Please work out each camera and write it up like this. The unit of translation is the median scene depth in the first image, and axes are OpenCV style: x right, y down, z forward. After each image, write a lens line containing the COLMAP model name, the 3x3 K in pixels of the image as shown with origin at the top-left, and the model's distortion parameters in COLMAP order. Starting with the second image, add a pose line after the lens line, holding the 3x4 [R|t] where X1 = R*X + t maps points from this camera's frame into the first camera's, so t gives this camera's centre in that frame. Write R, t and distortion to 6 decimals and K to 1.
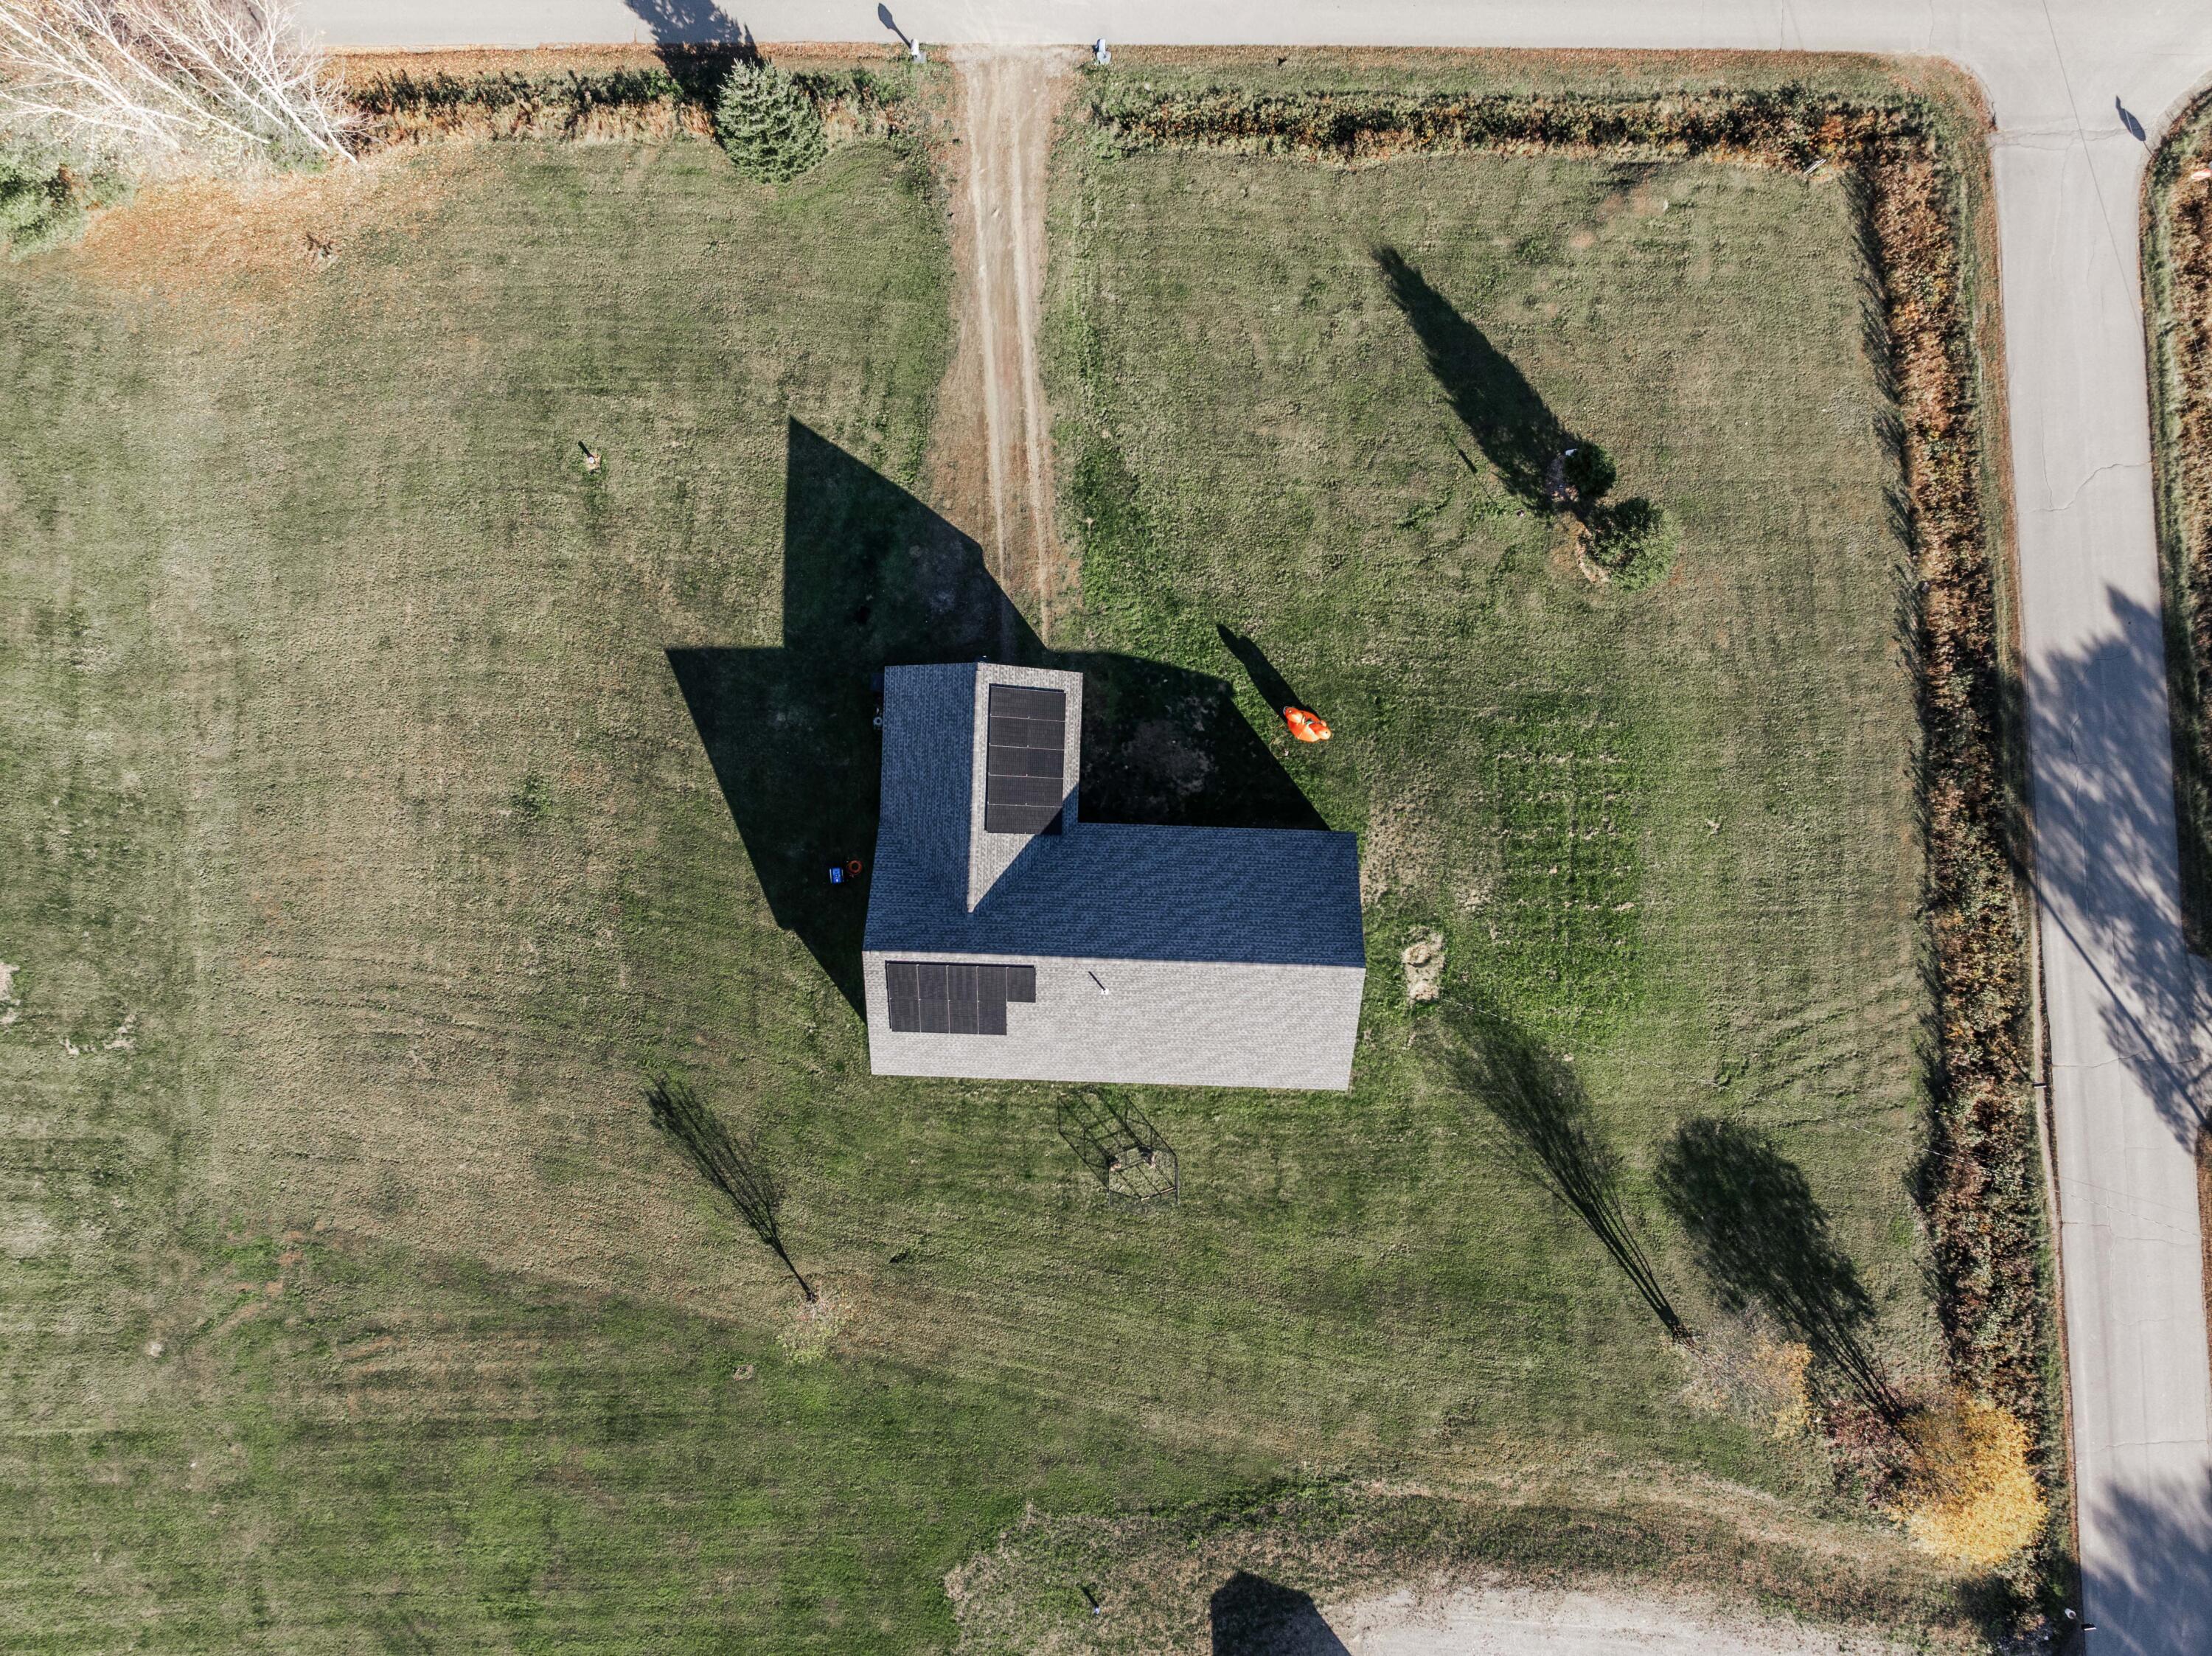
lens RADIAL K [[1558.7, 0, 1103.3], [0, 1558.7, 827.0], [0, 0, 1]] dist [-0.050889, 0.019429]
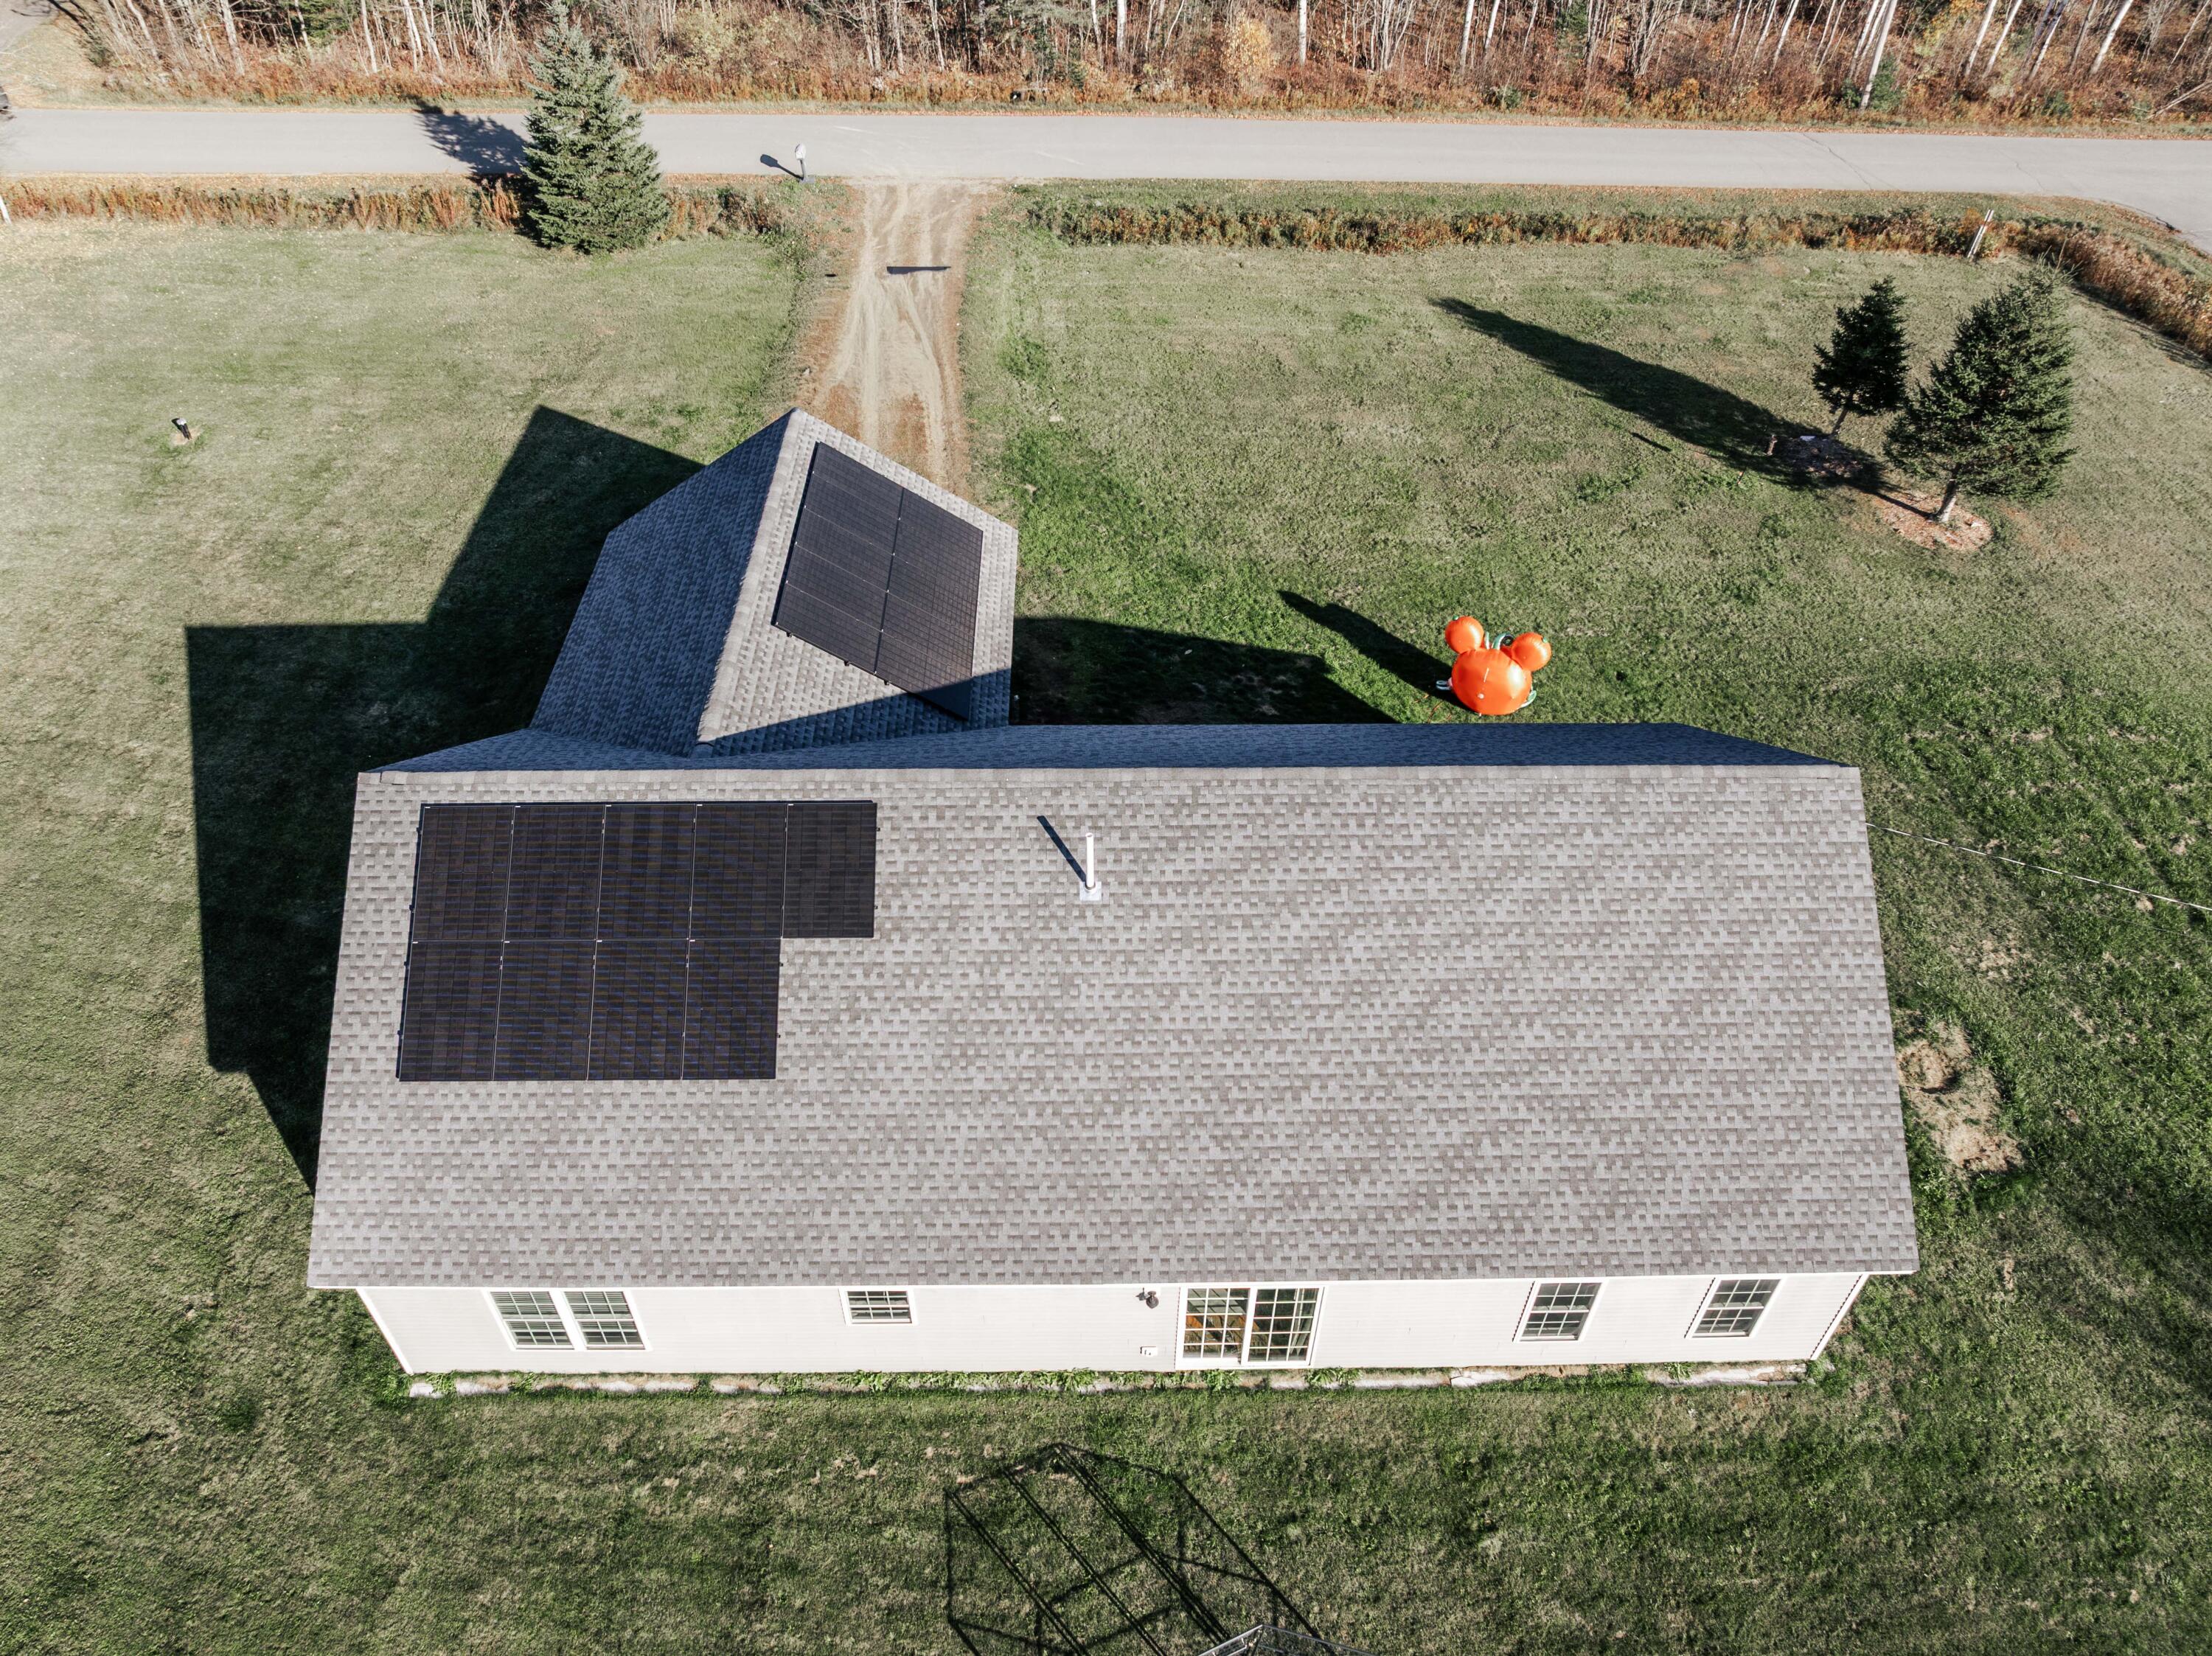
lens RADIAL K [[1558.7, 0, 1103.3], [0, 1558.7, 822.4], [0, 0, 1]] dist [-0.050889, 0.019429]
pose [[0.998901, -0.023842, 0.040362, -0.008147], [0.045815, 0.678835, -0.732860, 0.303456], [-0.009926, 0.733904, 0.679181, 0.704325]]
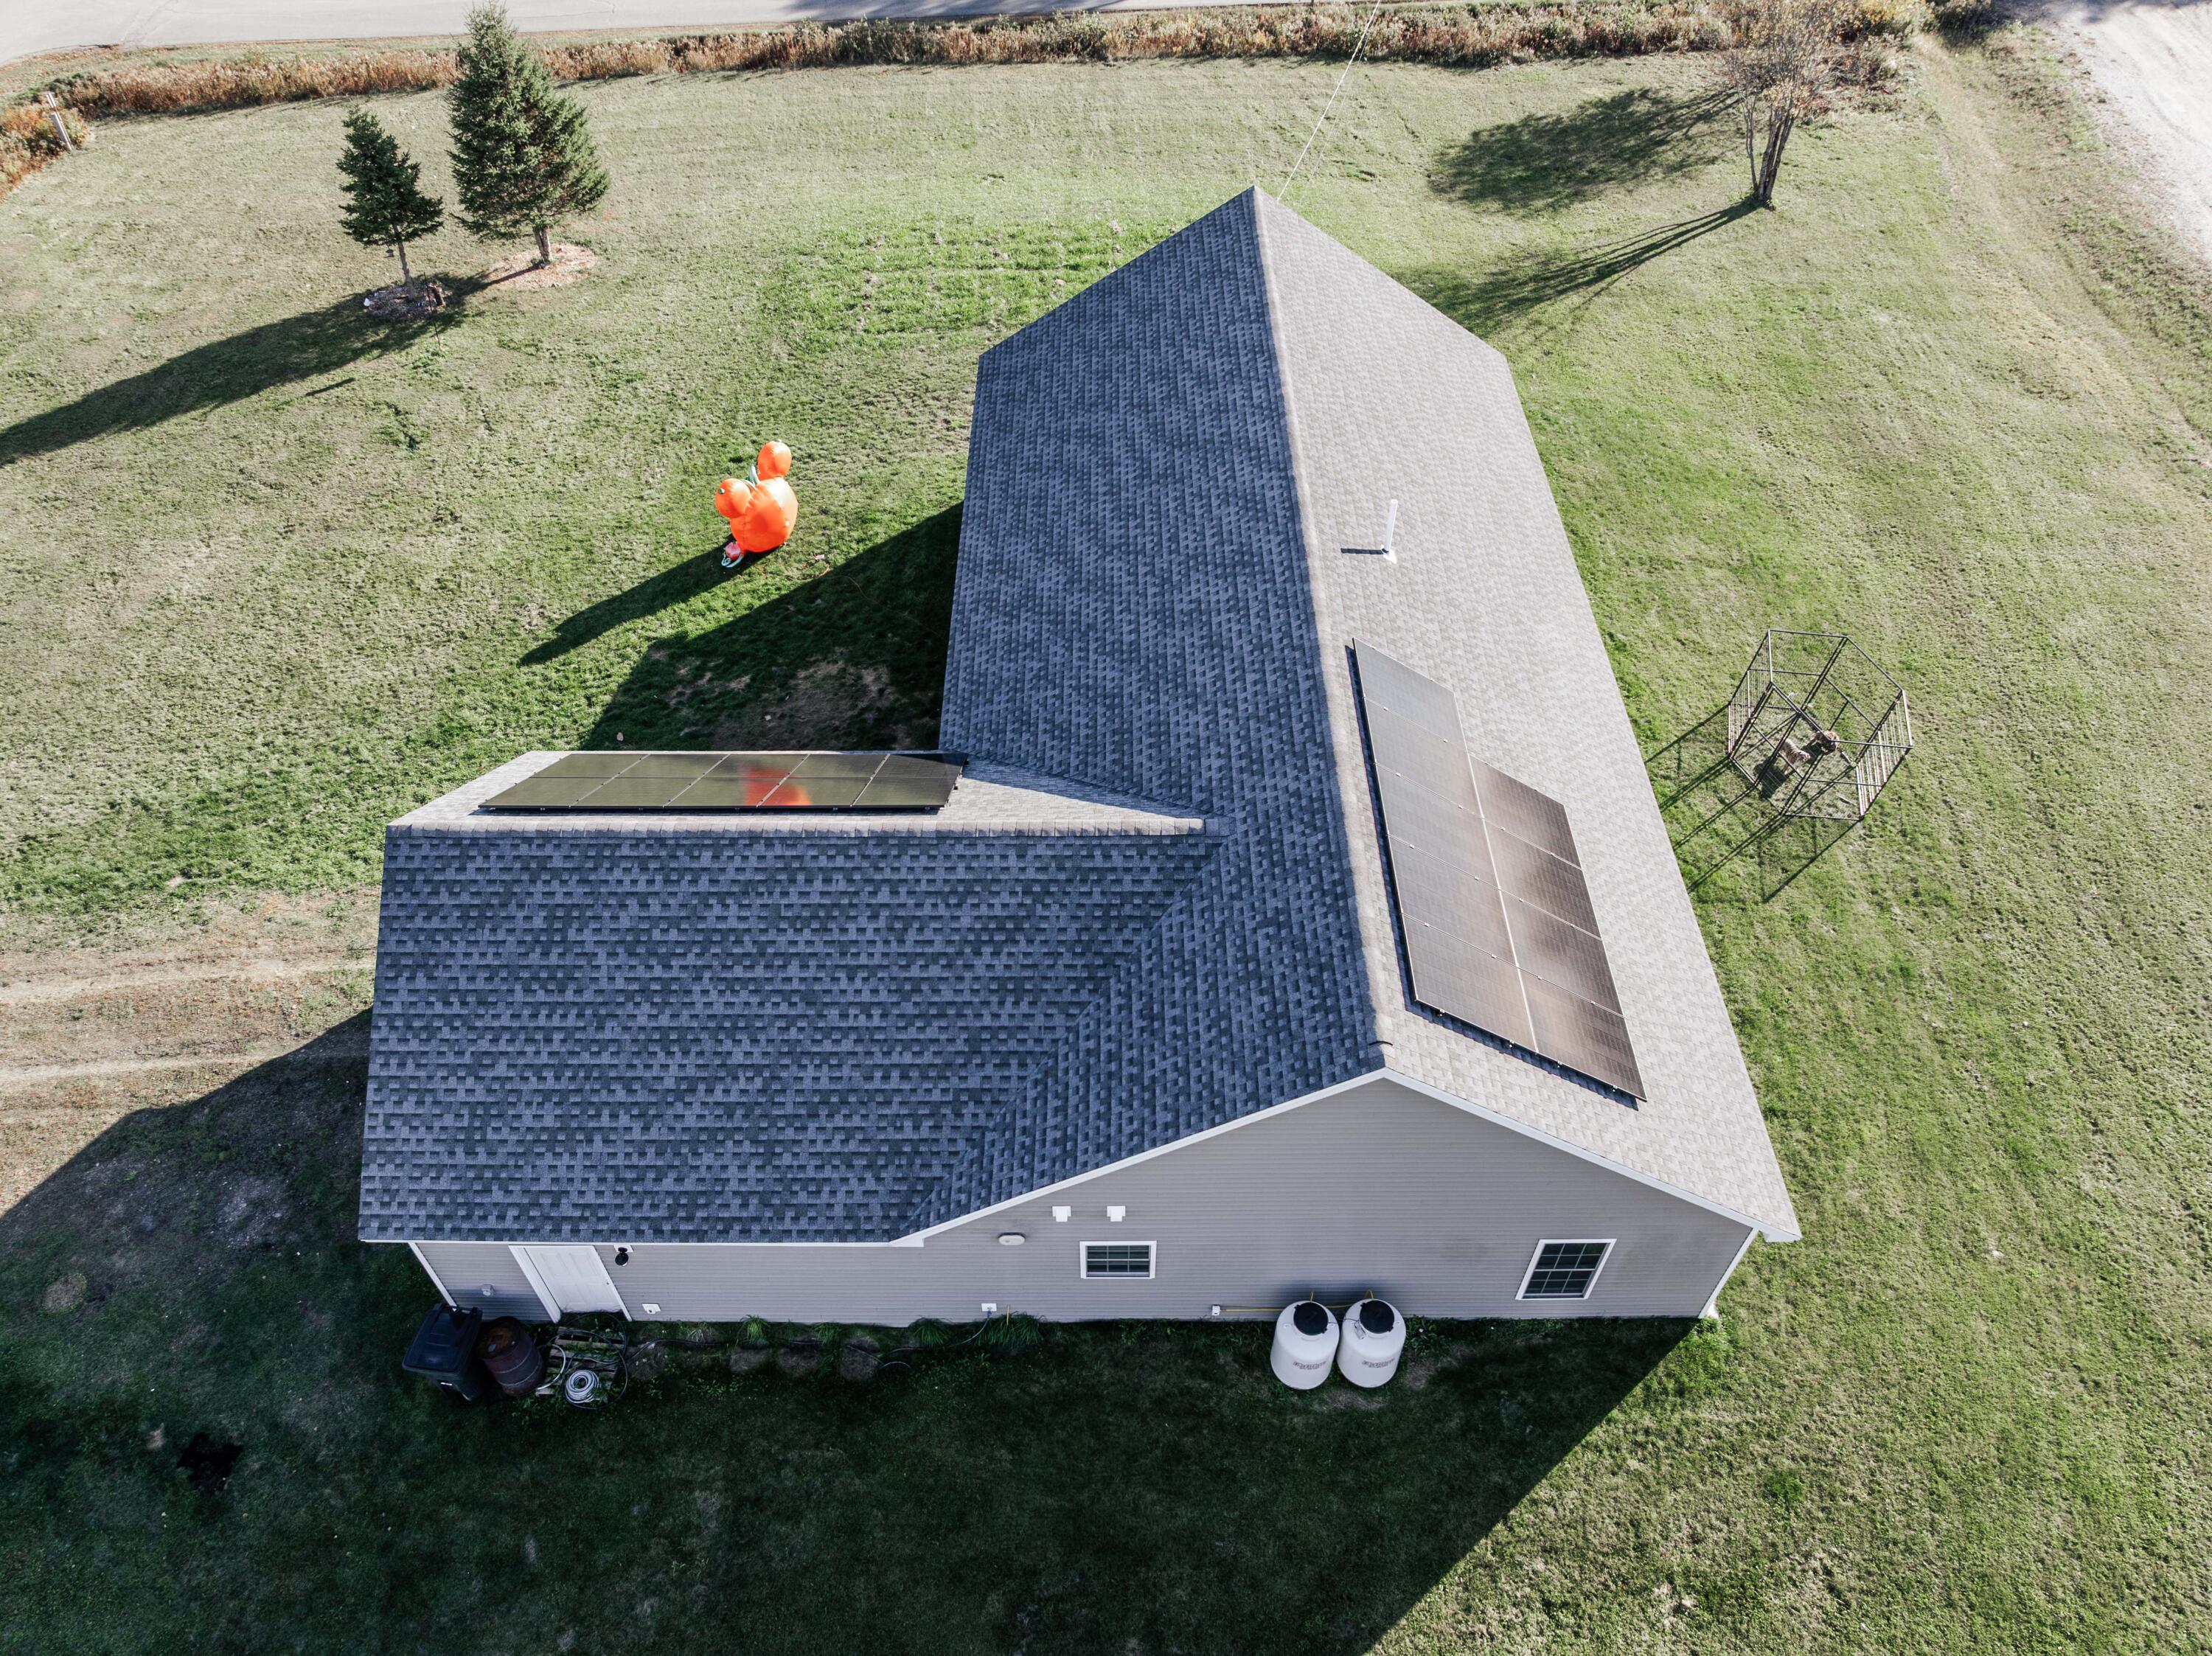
lens RADIAL K [[1558.7, 0, 1110.5], [0, 1558.7, 823.8], [0, 0, 1]] dist [-0.050889, 0.019429]
pose [[-0.035955, -0.723739, 0.689137, -0.270076], [0.999326, -0.020953, 0.030134, 0.024952], [-0.007369, 0.689756, 0.724004, 0.712194]]
